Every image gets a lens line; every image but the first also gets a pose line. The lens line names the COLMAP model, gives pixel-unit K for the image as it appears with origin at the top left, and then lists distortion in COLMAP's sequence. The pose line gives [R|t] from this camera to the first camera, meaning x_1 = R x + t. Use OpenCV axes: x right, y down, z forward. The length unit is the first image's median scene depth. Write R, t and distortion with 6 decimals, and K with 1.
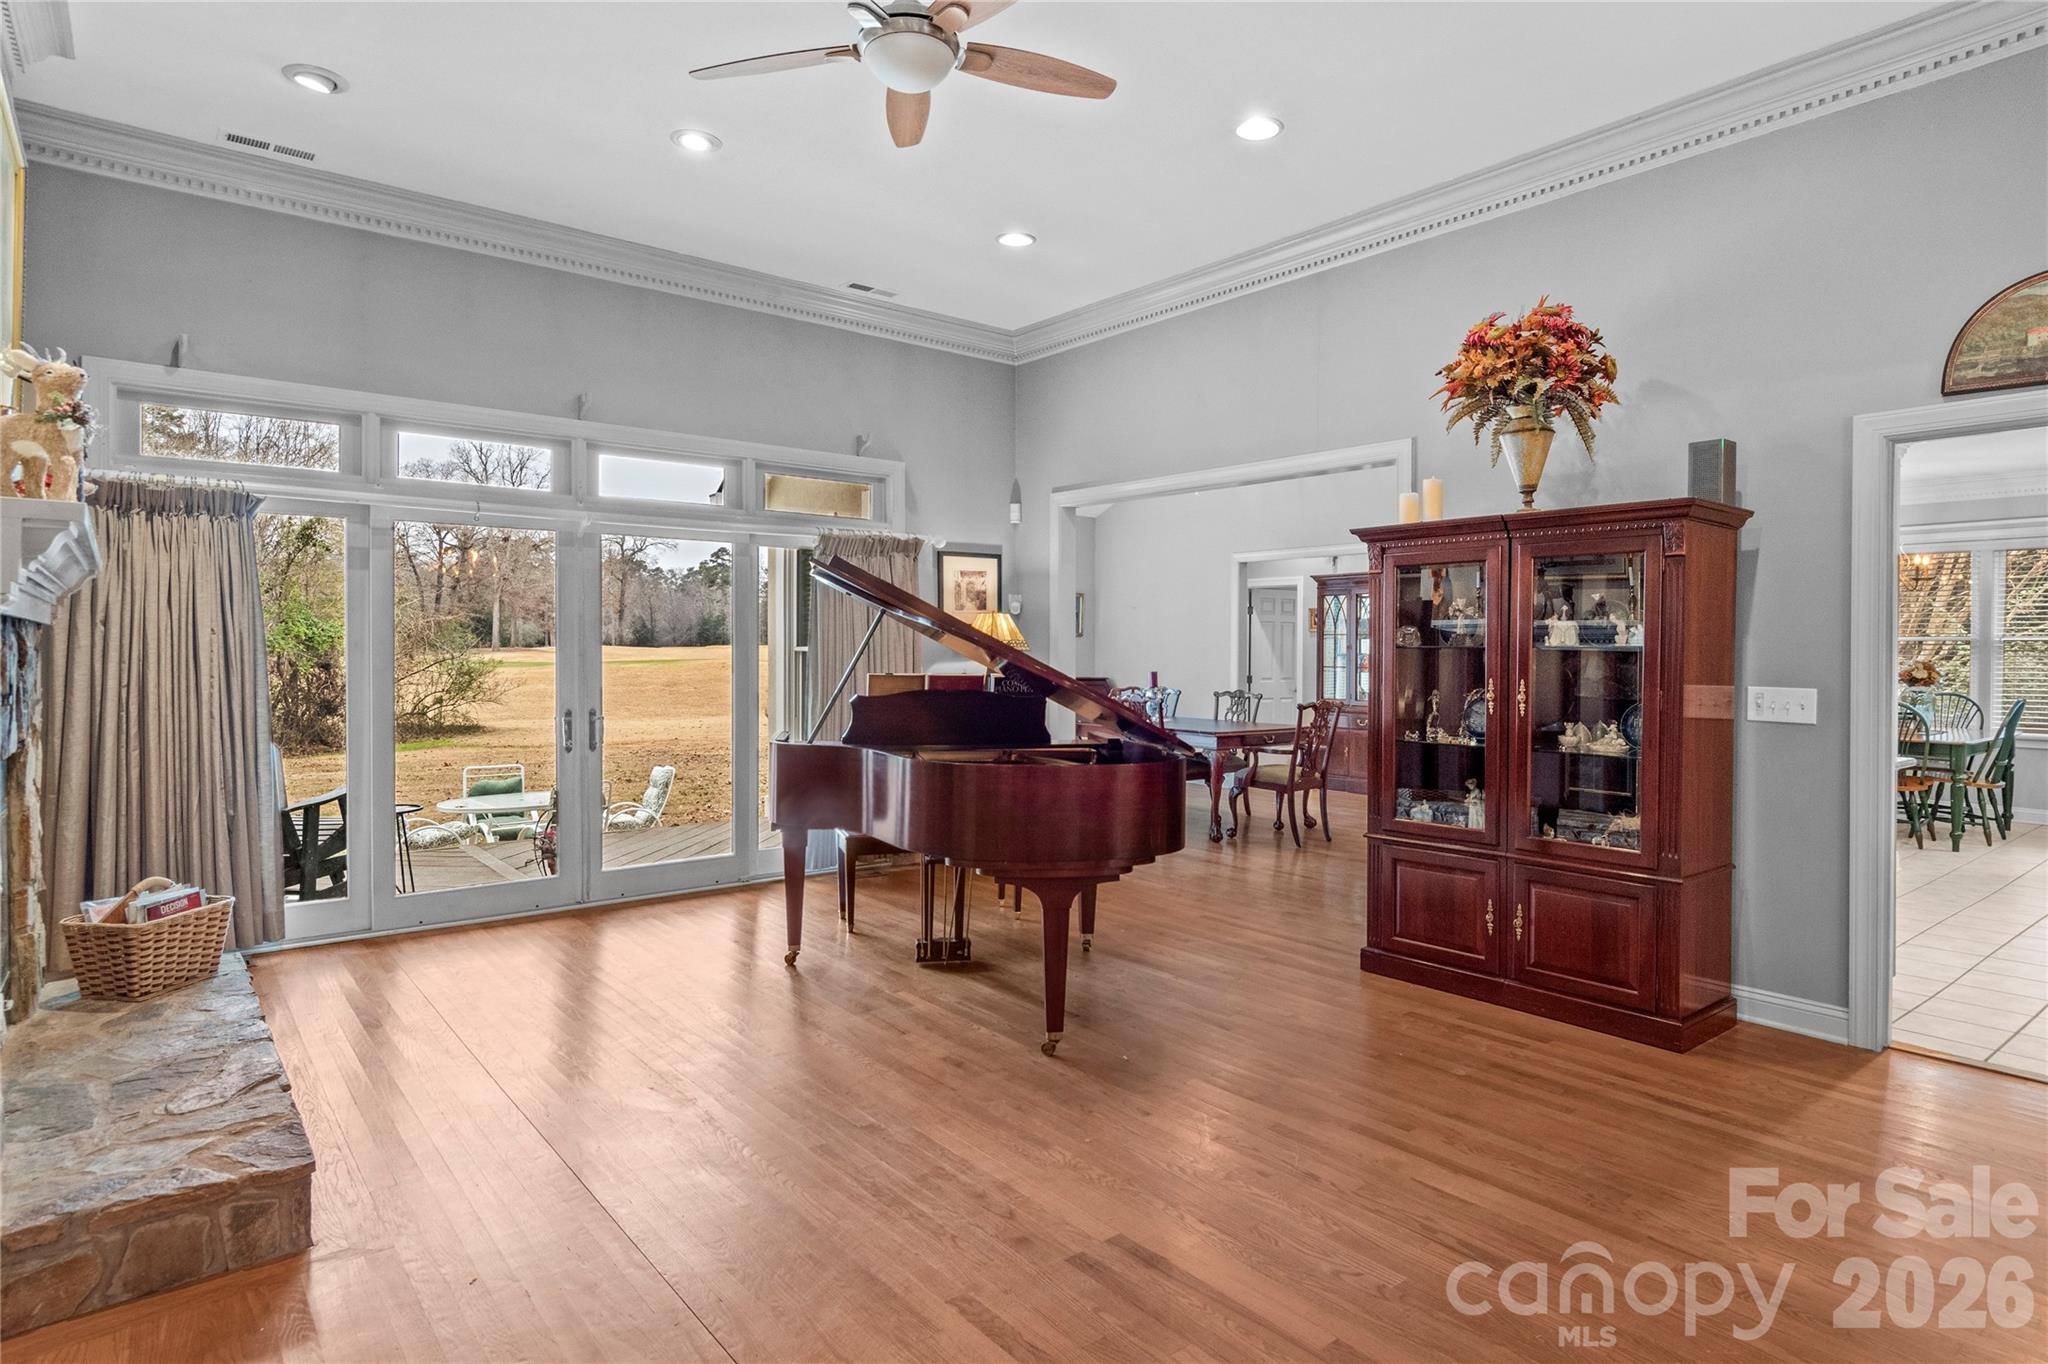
lens RADIAL K [[1110.4, 0, 1021.9], [0, 1110.4, 675.9], [0, 0, 1]] dist [0.006806, 0.001378]
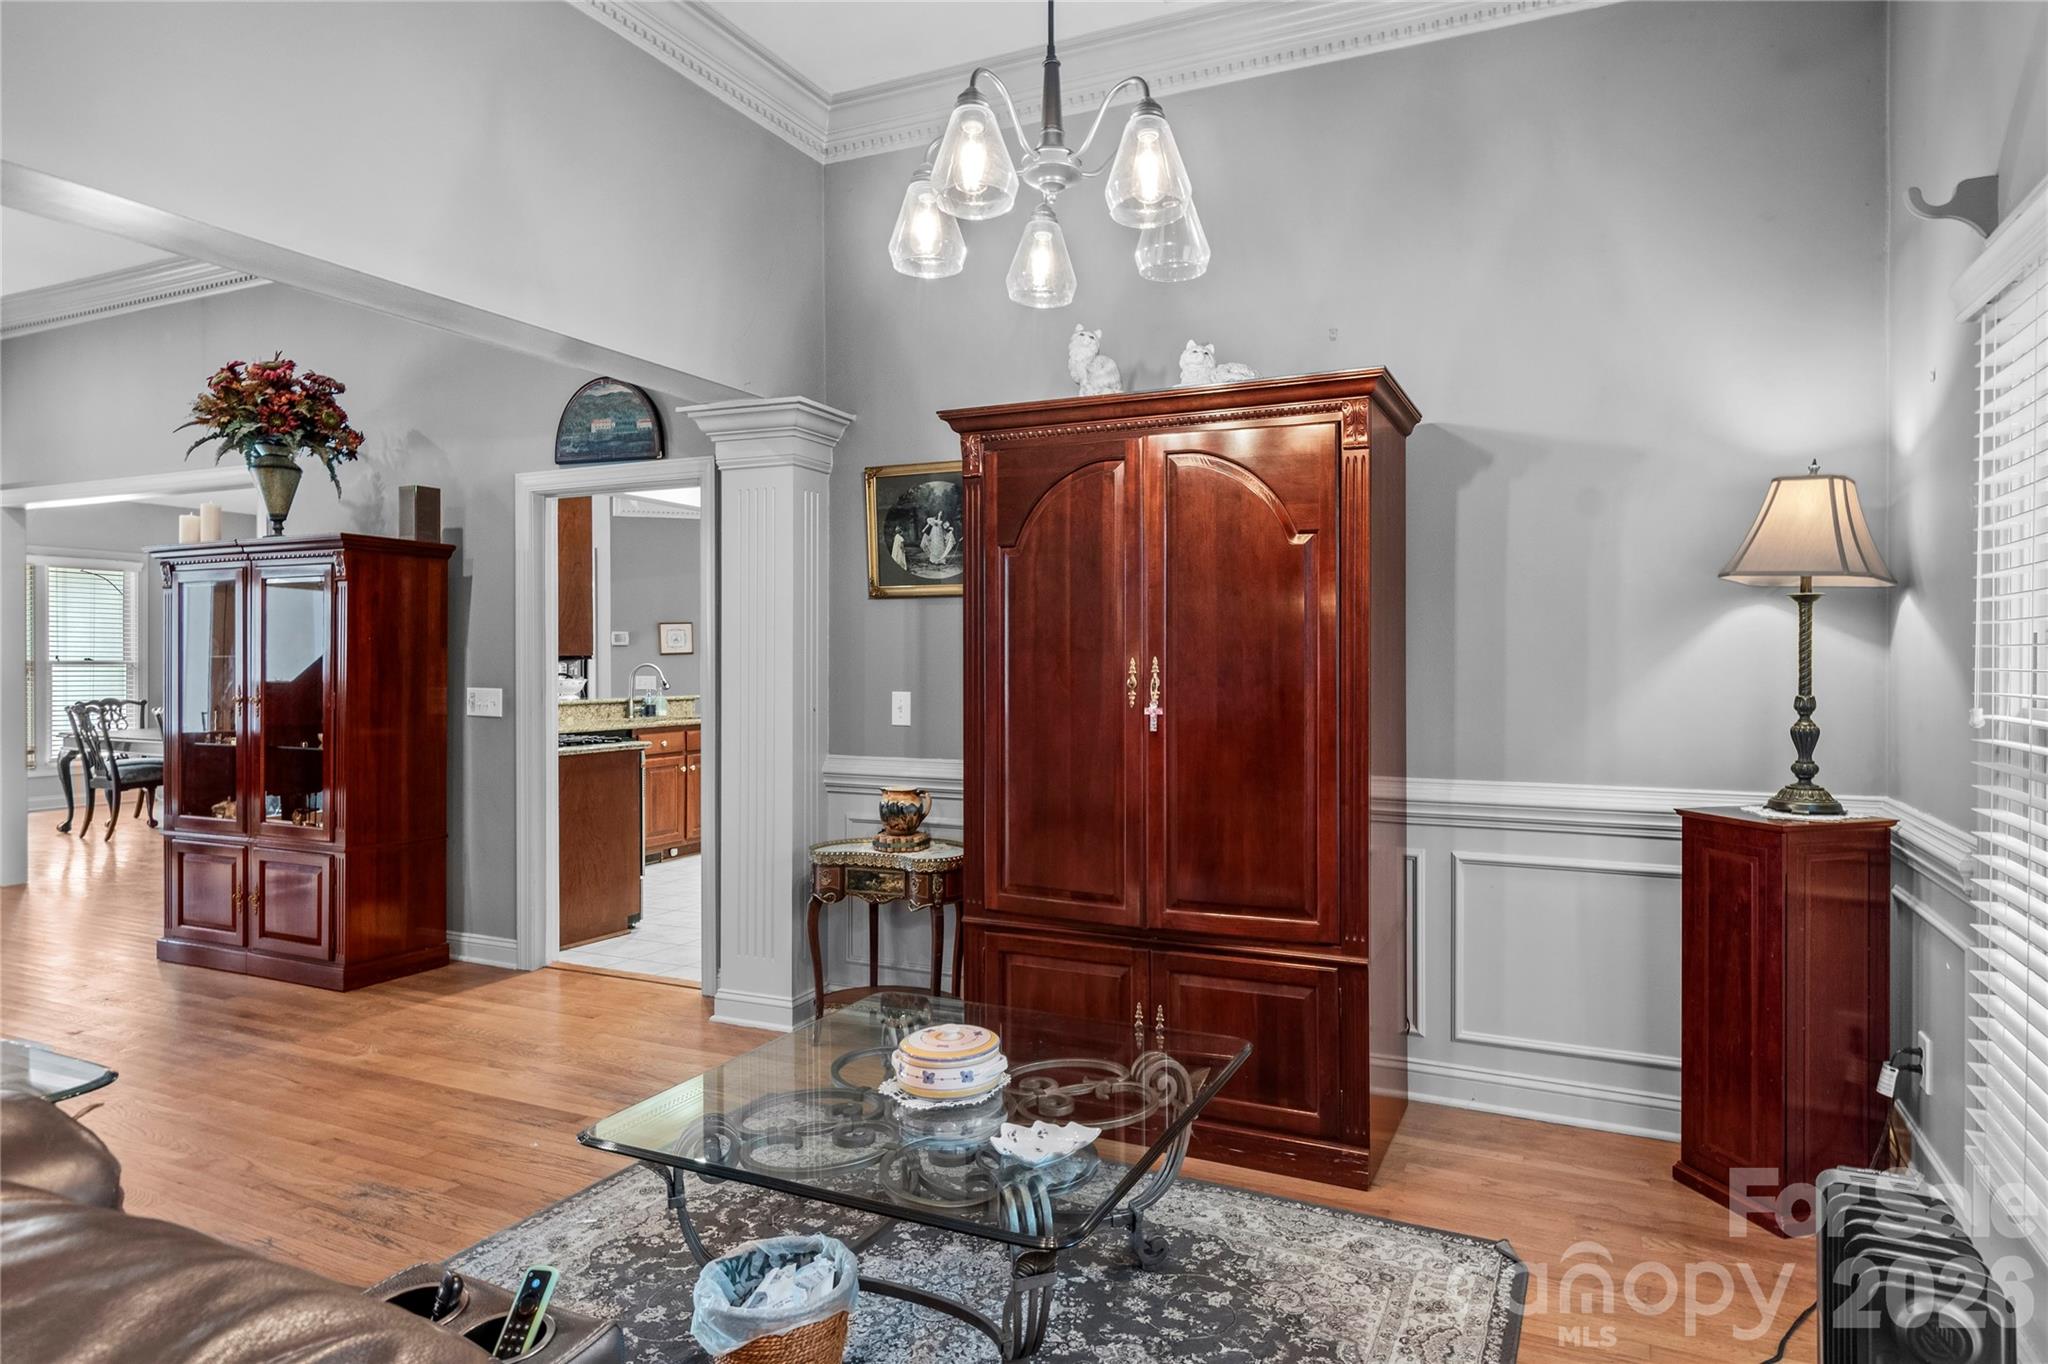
lens RADIAL K [[1185.6, 0, 1028.2], [0, 1185.6, 672.0], [0, 0, 1]] dist [-0.000468, 0.000152]
pose [[0.900413, -0.010831, 0.434901, 0.664249], [0.016380, 0.999825, -0.009012, 0.014233], [-0.434727, 0.015238, 0.900433, -0.456477]]
